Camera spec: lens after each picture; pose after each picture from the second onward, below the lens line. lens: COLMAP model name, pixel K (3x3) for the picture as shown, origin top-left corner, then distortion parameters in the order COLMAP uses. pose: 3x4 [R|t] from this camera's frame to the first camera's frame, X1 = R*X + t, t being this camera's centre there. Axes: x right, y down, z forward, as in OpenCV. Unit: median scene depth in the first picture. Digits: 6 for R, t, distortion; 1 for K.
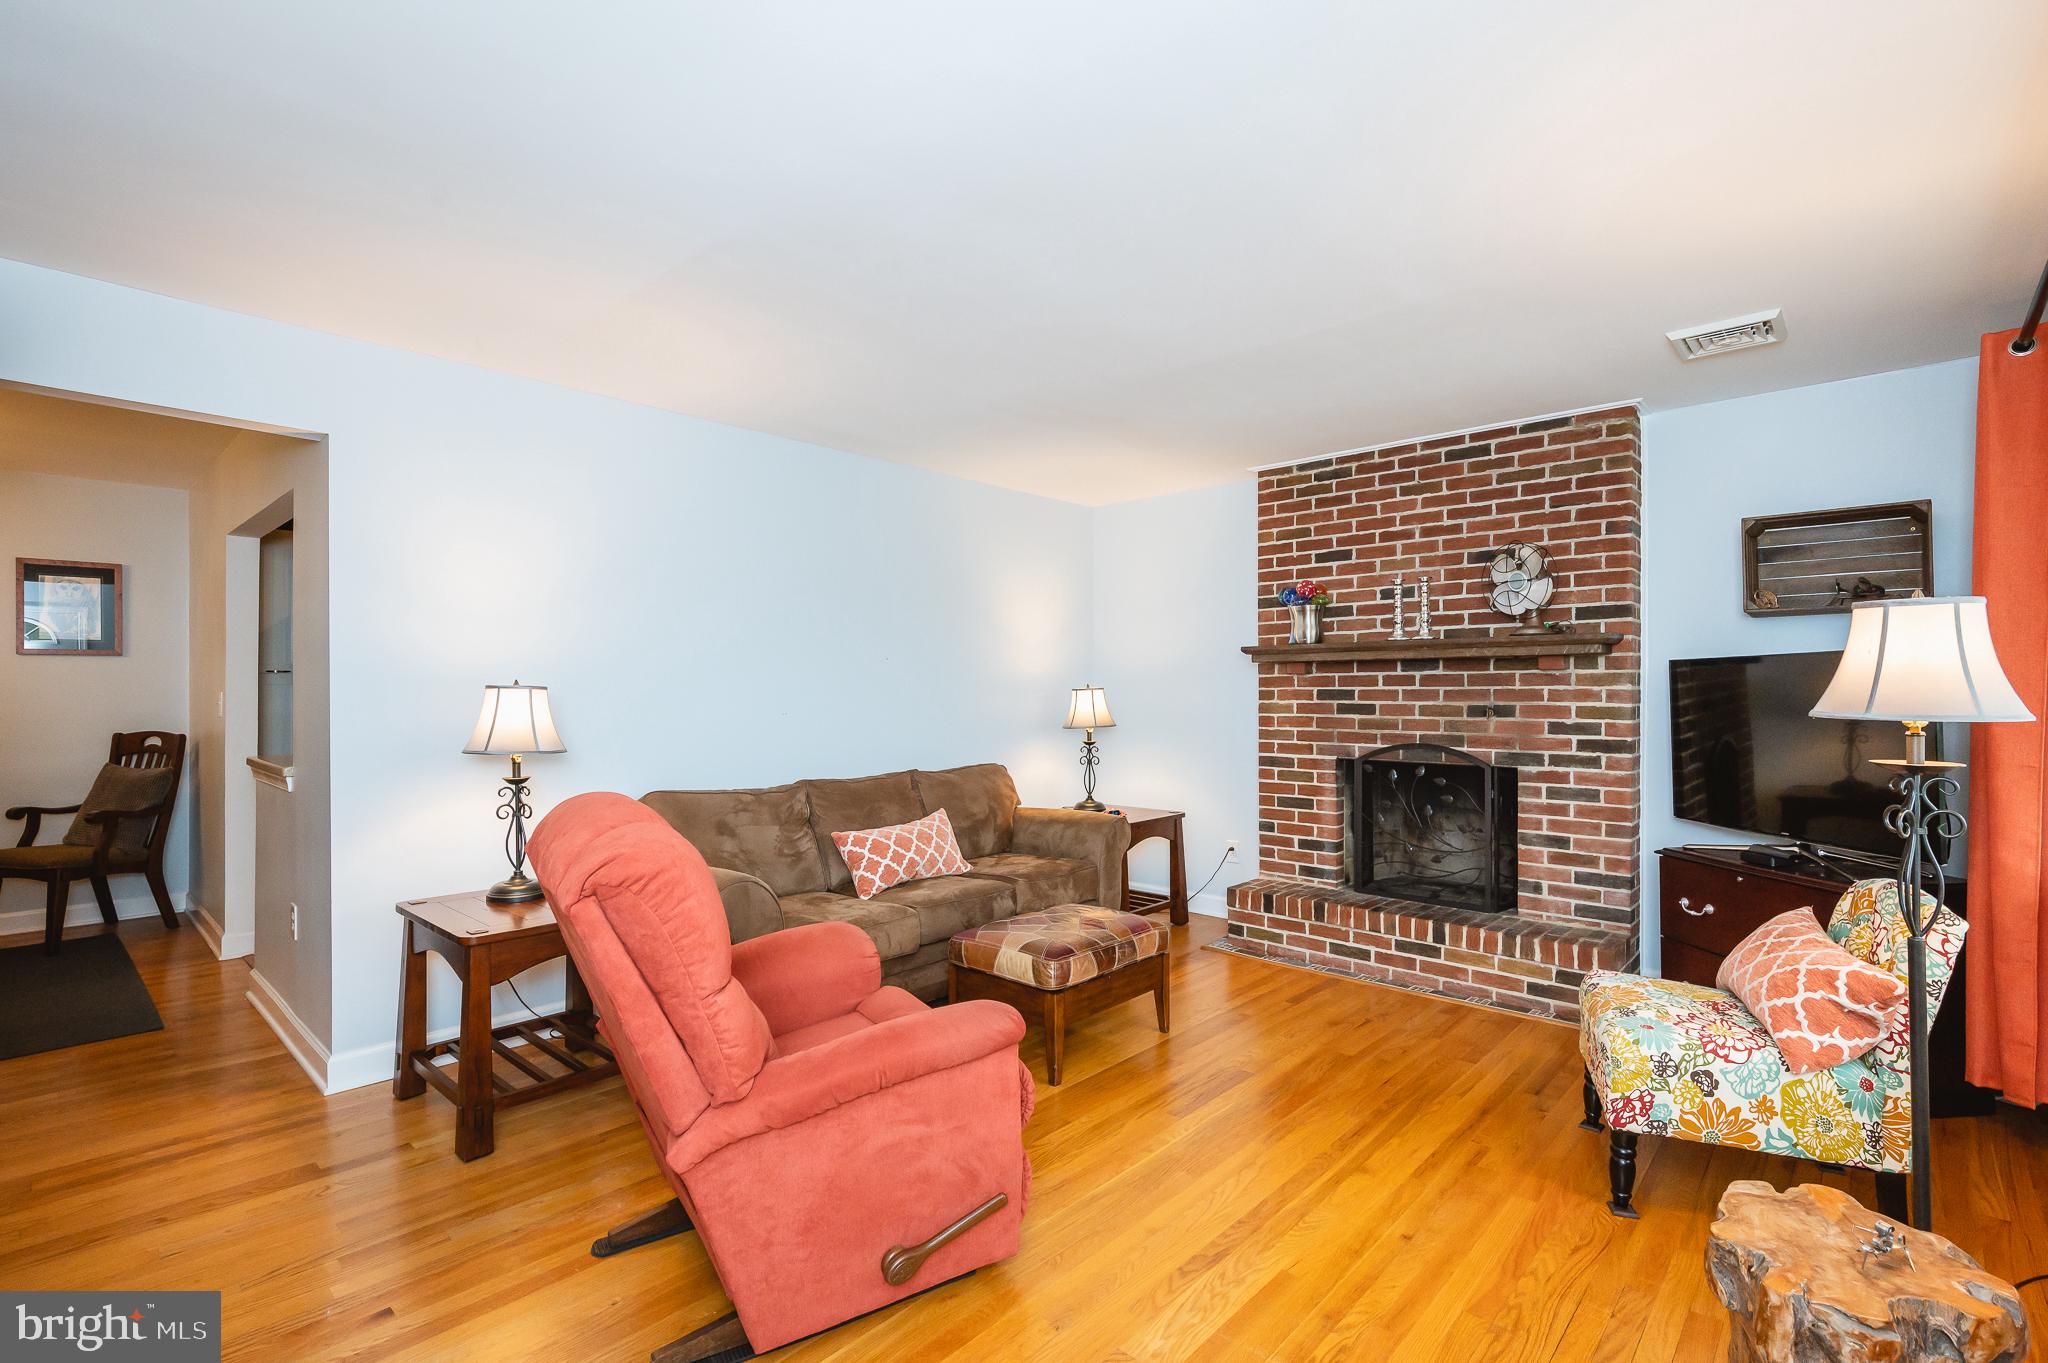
lens RADIAL K [[930.9, 0, 1026.7], [0, 930.9, 692.7], [0, 0, 1]] dist [-0.000125, -0.007277]
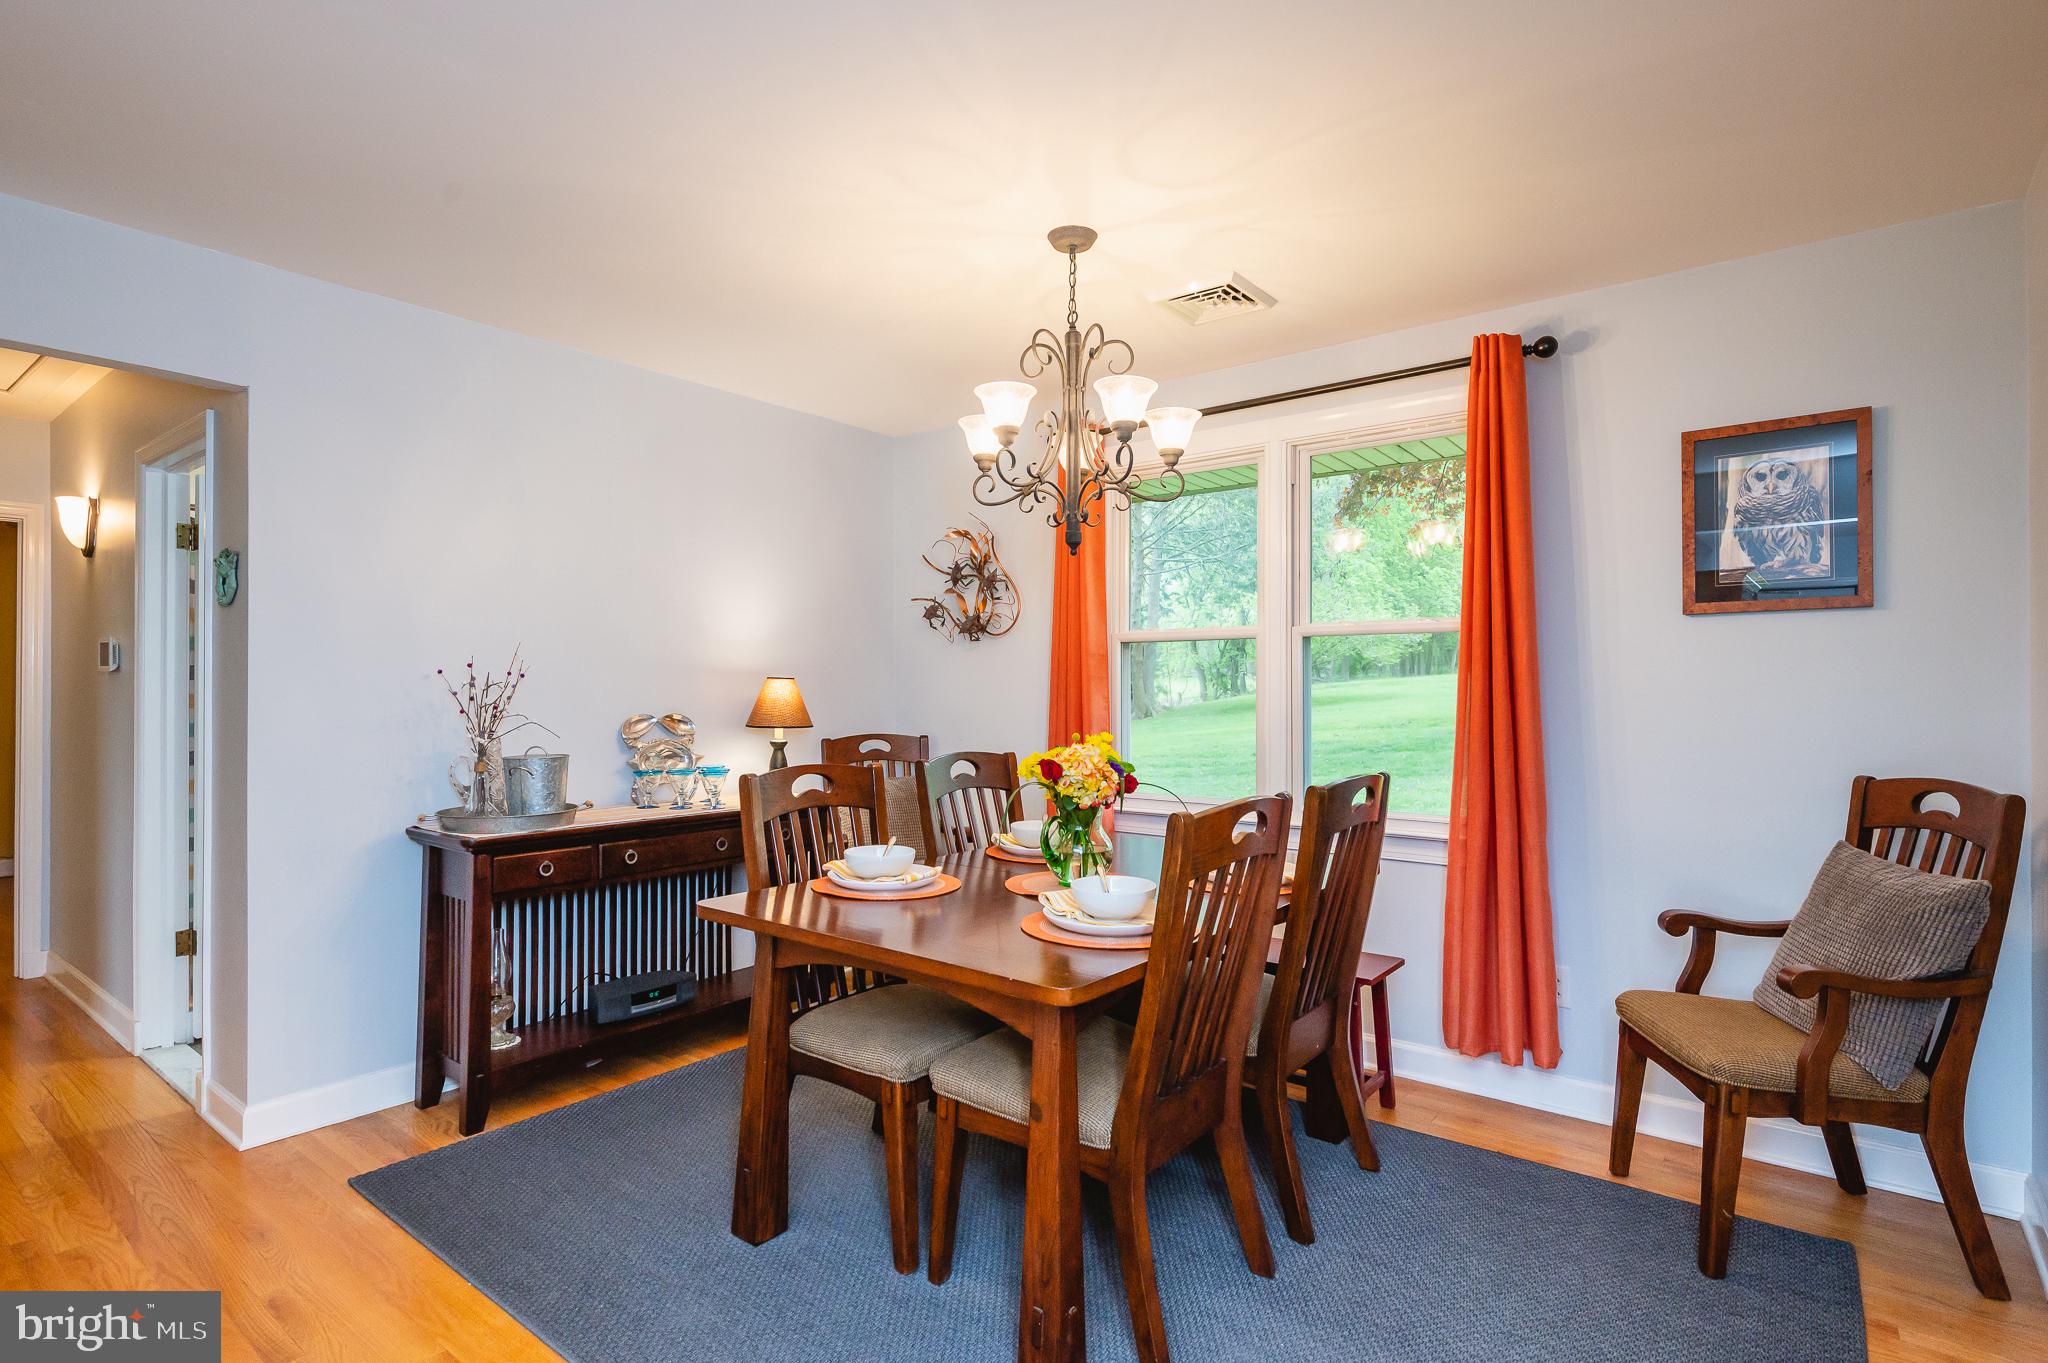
lens RADIAL K [[1012.8, 0, 1061.0], [0, 1012.8, 683.4], [0, 0, 1]] dist [-0.000531, 0.000124]
pose [[0.088394, -0.005103, -0.996073, -0.533636], [-0.000085, 0.999987, -0.005131, 0.000294], [0.996086, 0.000538, 0.088392, 0.575121]]
